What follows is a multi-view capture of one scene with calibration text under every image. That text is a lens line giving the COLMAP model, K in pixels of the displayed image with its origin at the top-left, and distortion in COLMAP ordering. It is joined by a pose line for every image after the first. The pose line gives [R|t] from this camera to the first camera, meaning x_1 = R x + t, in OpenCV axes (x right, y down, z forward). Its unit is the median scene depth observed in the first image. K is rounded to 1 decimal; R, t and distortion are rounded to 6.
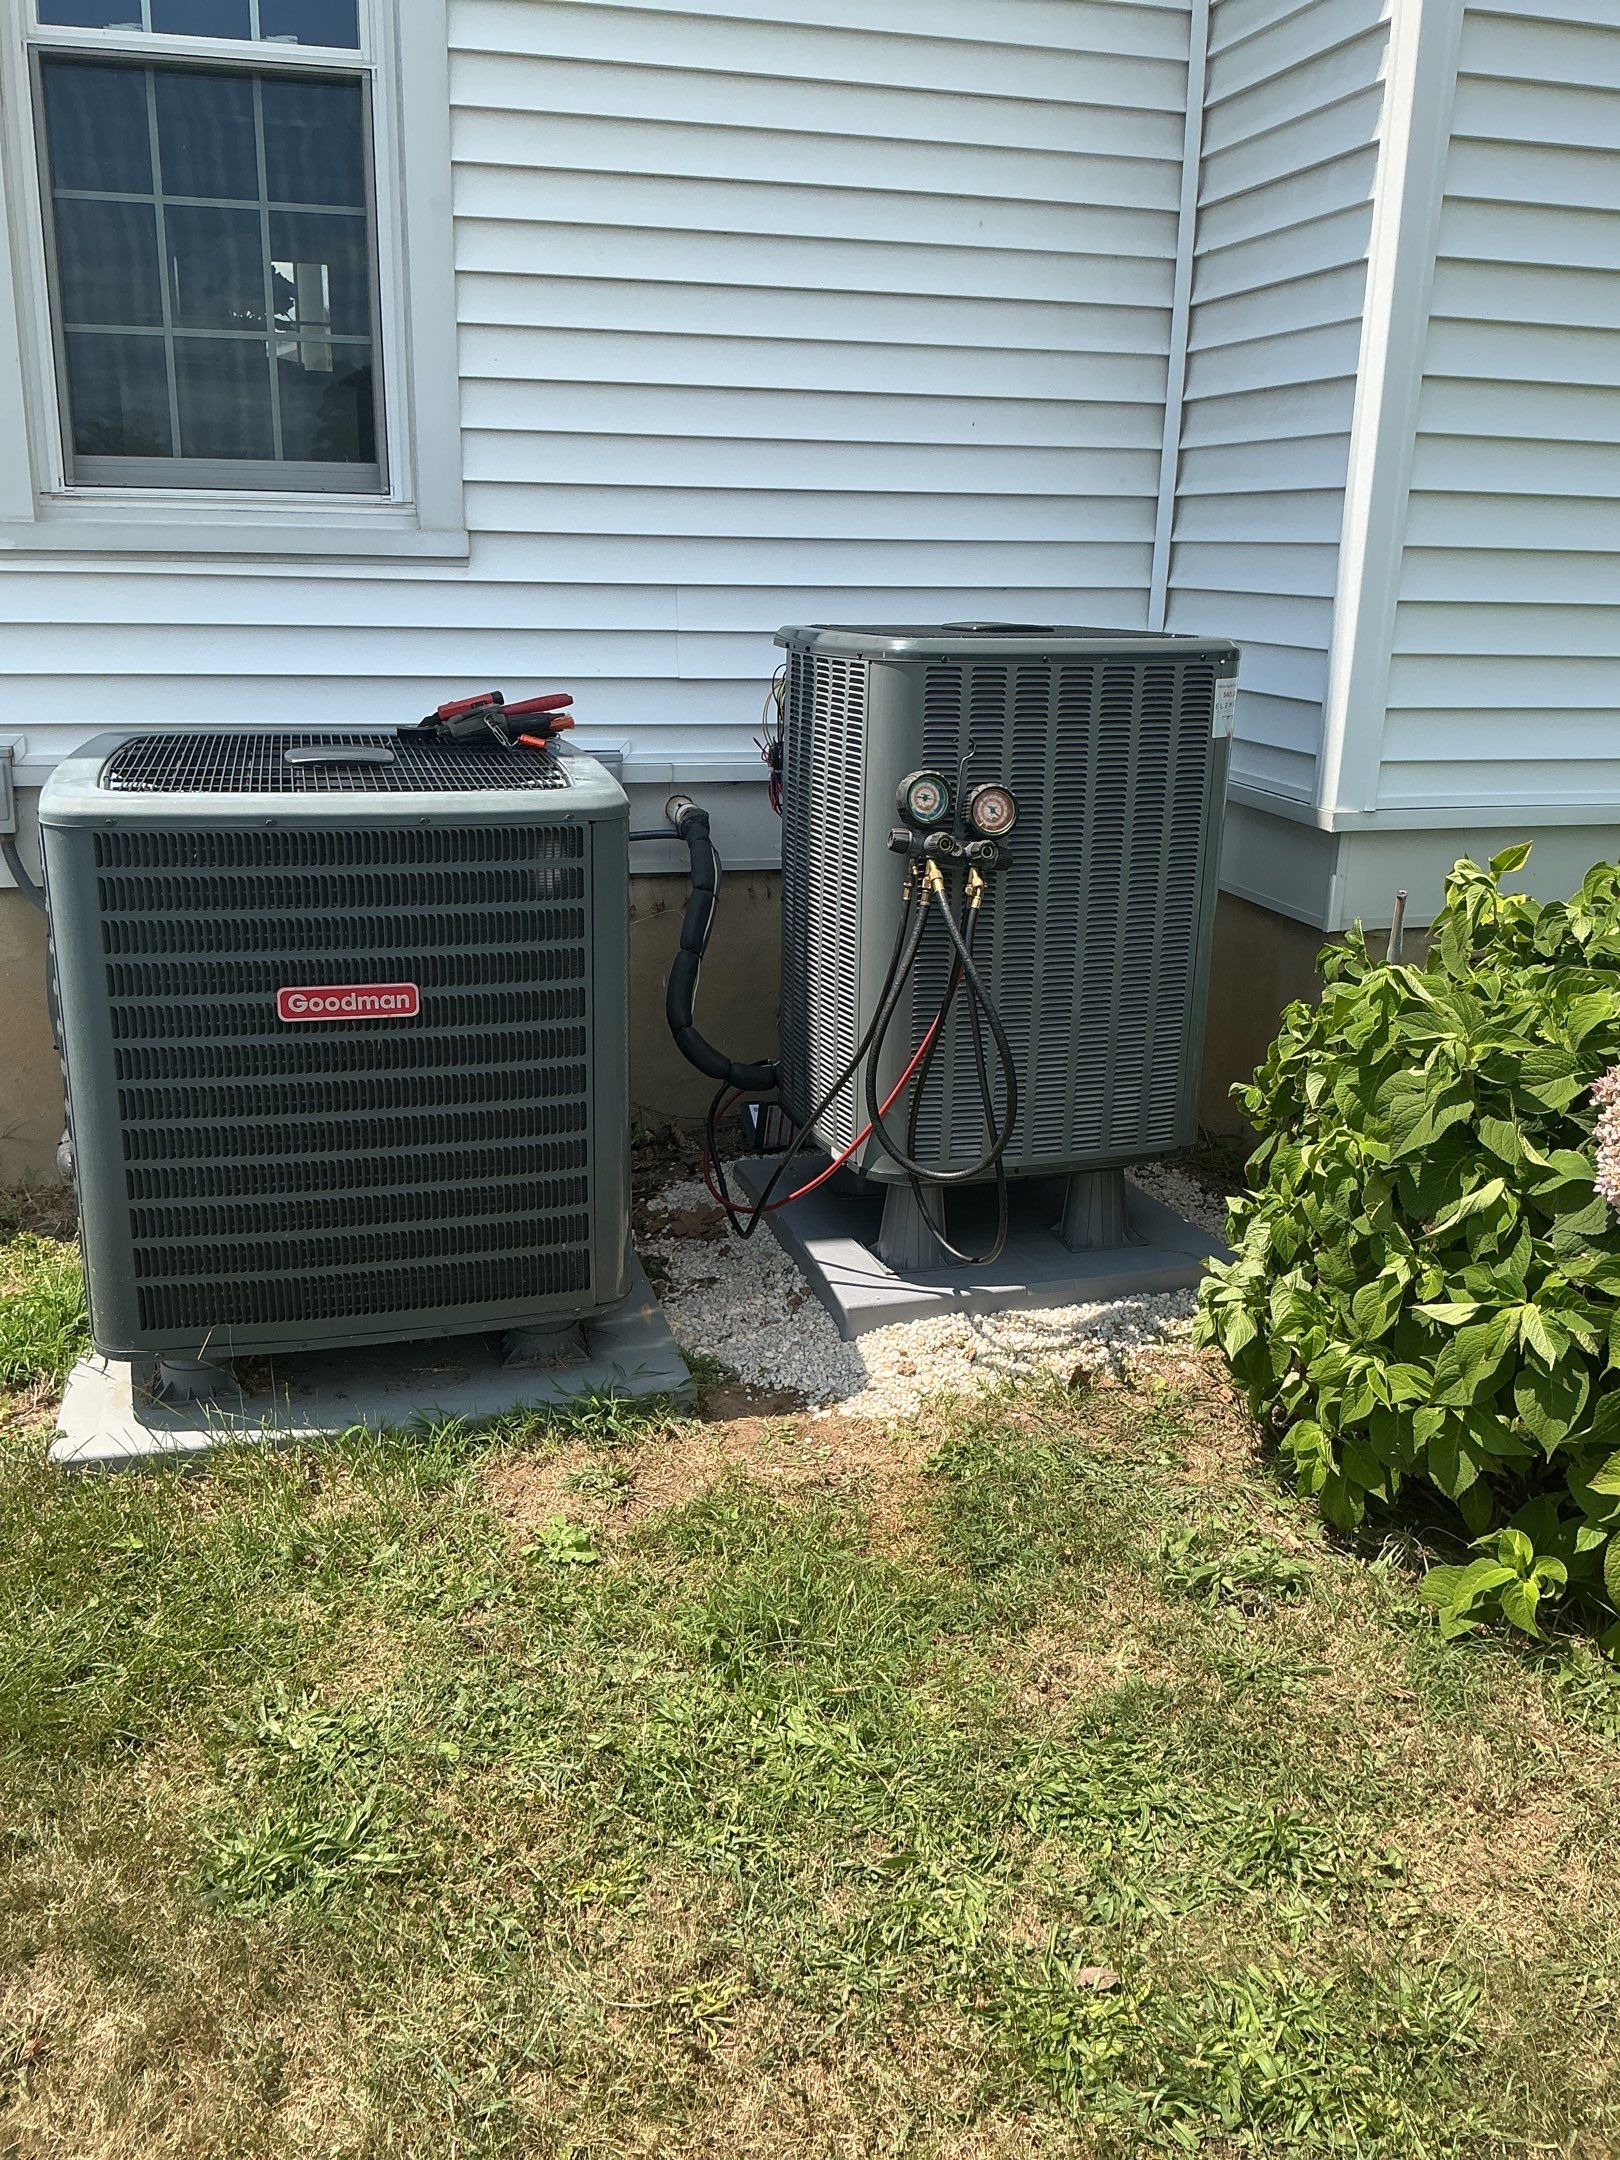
lens RADIAL K [[1779.3, 0, 810.0], [0, 1779.3, 1080.0], [0, 0, 1]] dist [0.115367, -0.216064]
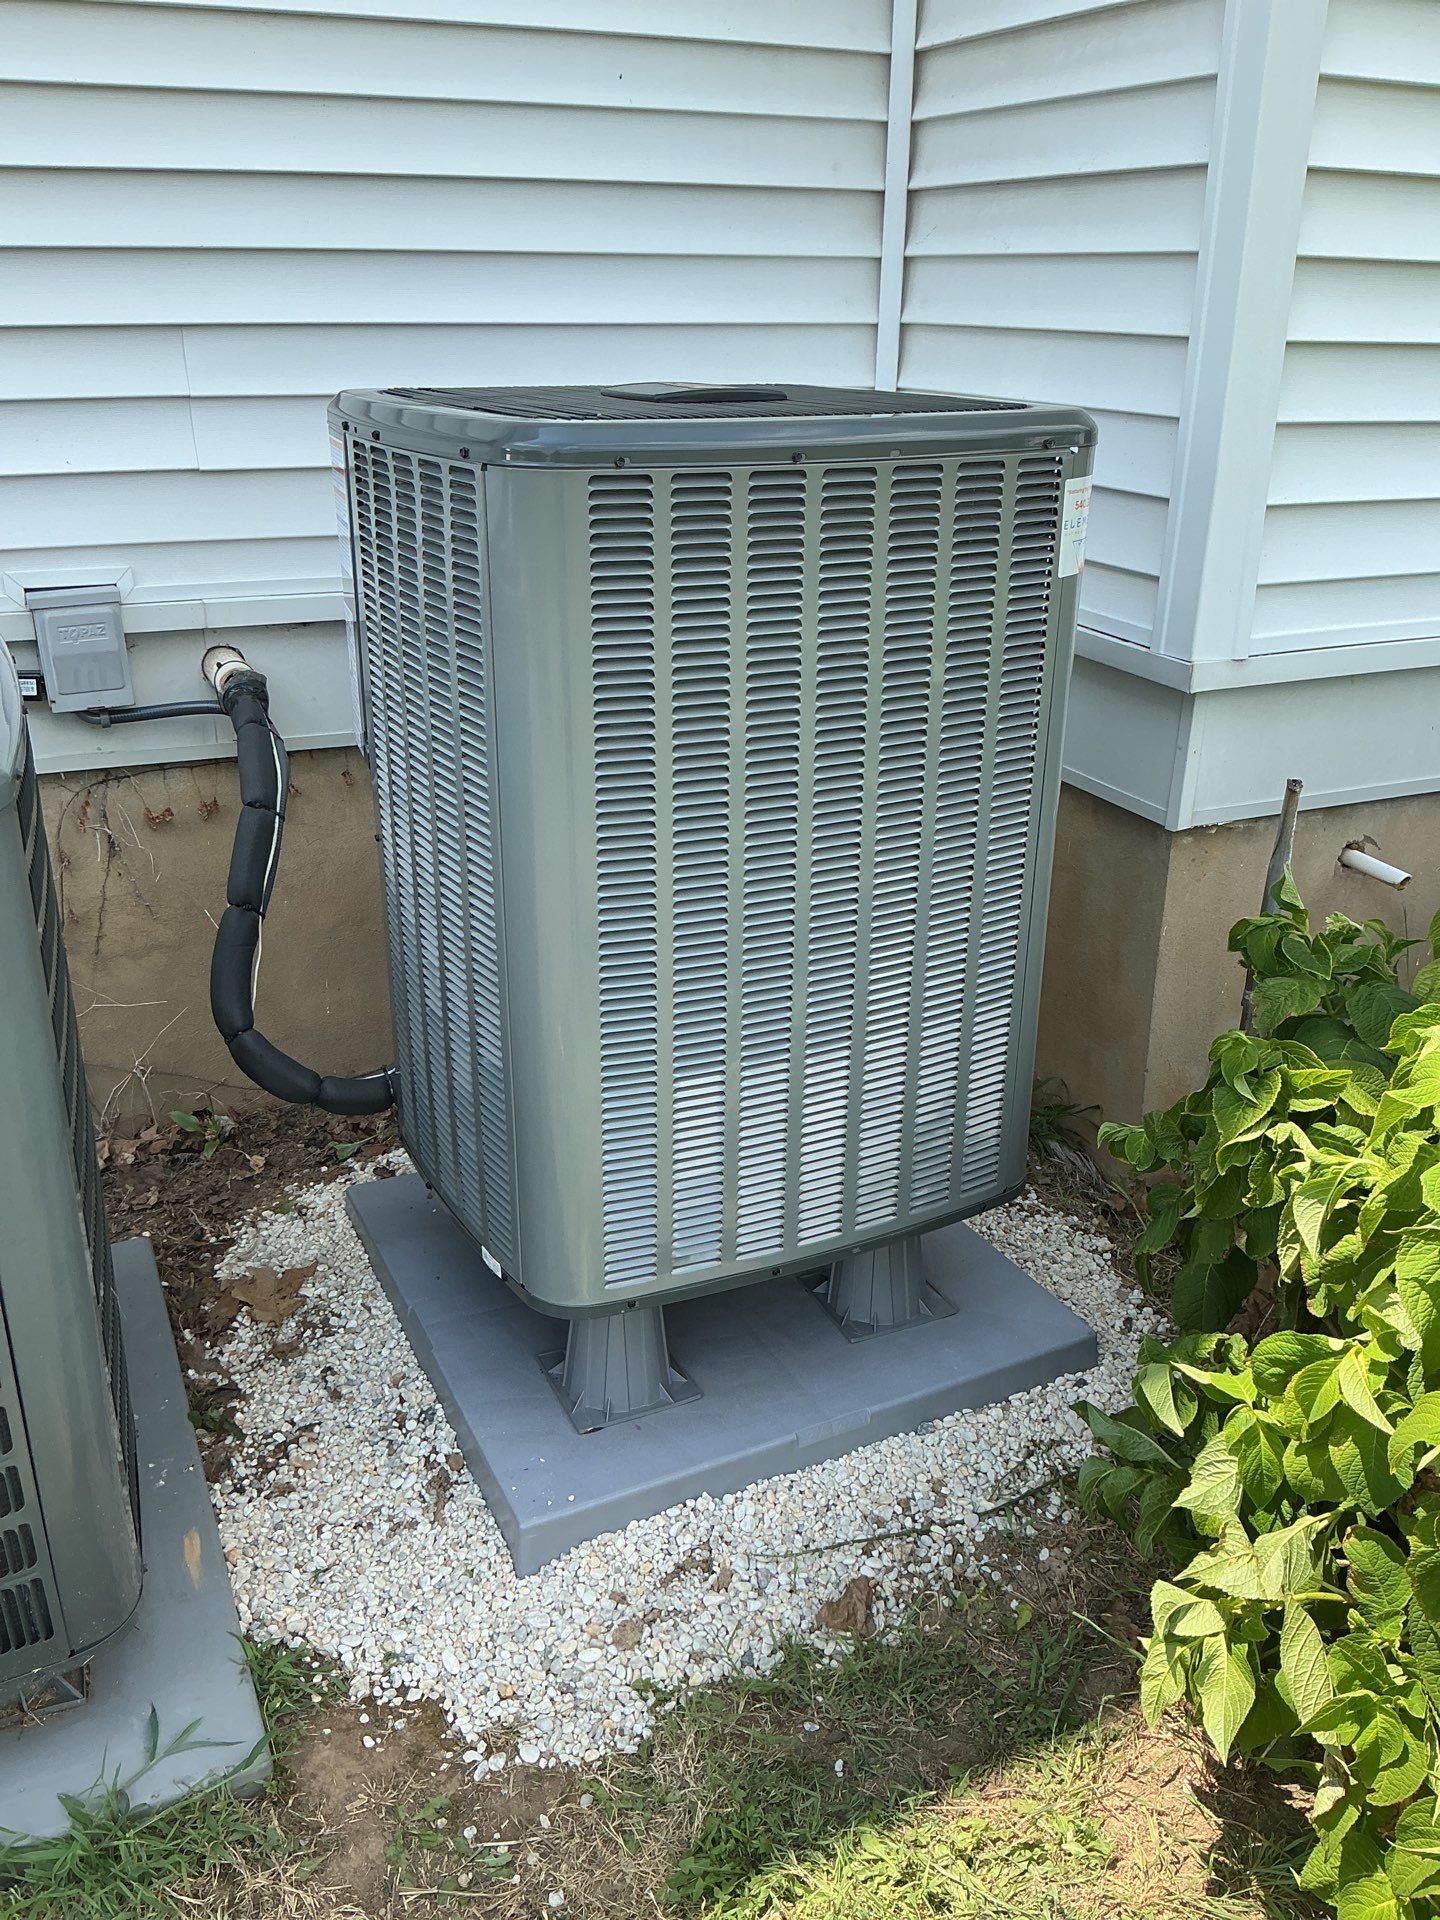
lens RADIAL K [[1581.6, 0, 720.0], [0, 1581.6, 960.0], [0, 0, 1]] dist [0.115367, -0.216064]
pose [[0.987140, -0.067709, 0.144813, 0.019866], [0.051185, 0.992054, 0.114932, -0.118735], [-0.151444, -0.106042, 0.982761, 0.427297]]
